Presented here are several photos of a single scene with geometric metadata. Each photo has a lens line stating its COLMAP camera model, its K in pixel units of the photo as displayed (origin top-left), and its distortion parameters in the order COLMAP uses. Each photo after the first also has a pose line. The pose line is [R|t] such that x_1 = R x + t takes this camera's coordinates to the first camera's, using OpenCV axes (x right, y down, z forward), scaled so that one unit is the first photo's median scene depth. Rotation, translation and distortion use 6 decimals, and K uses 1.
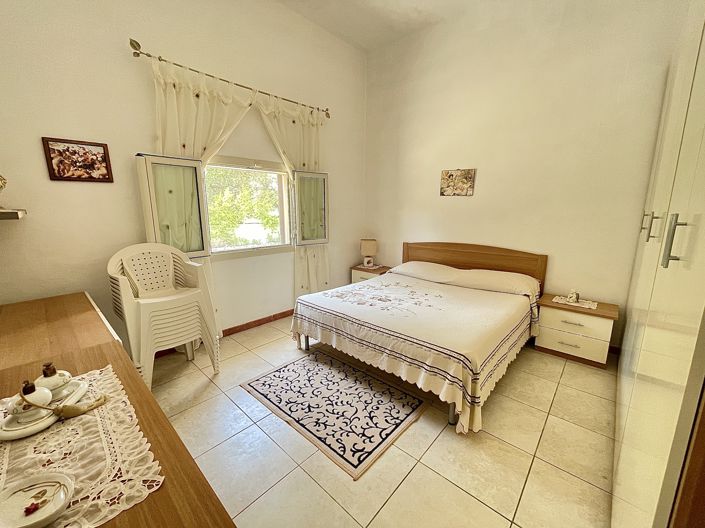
lens RADIAL K [[288.3, 0, 352.9], [0, 288.3, 262.2], [0, 0, 1]] dist [0.010066, -0.002202]
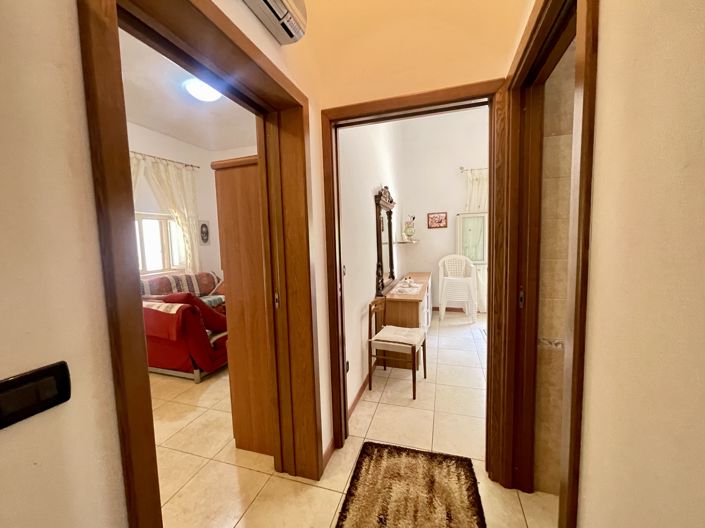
lens RADIAL K [[288.3, 0, 353.0], [0, 288.3, 264.2], [0, 0, 1]] dist [0.010066, -0.002202]
pose [[0.416523, 0.065616, -0.906754, 0.962675], [-0.145430, 0.989357, 0.004789, 0.111769], [0.897418, 0.129875, 0.421633, -0.605634]]
